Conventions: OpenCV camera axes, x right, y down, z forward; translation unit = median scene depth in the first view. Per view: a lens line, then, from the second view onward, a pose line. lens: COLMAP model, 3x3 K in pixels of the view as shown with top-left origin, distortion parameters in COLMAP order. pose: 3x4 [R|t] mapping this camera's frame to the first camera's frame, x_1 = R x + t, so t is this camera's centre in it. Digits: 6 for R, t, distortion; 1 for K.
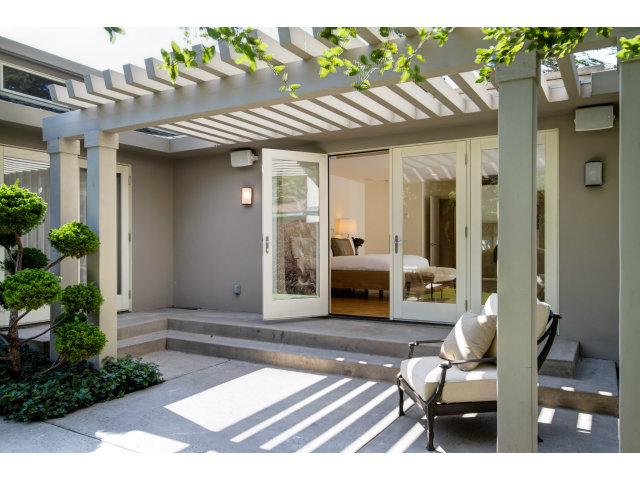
lens RADIAL K [[495.7, 0, 320.0], [0, 495.7, 240.0], [0, 0, 1]] dist [-0.002886, -0.000237]
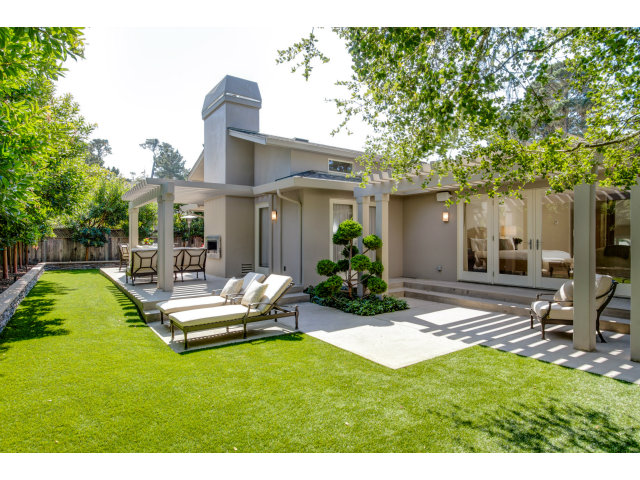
lens RADIAL K [[371.2, 0, 322.2], [0, 371.2, 243.8], [0, 0, 1]] dist [-0.004282, -0.000902]
pose [[0.911180, 0.007916, -0.411932, 0.000453], [0.001468, 0.999747, 0.022458, -0.028053], [0.412006, -0.021068, 0.910938, -0.552404]]
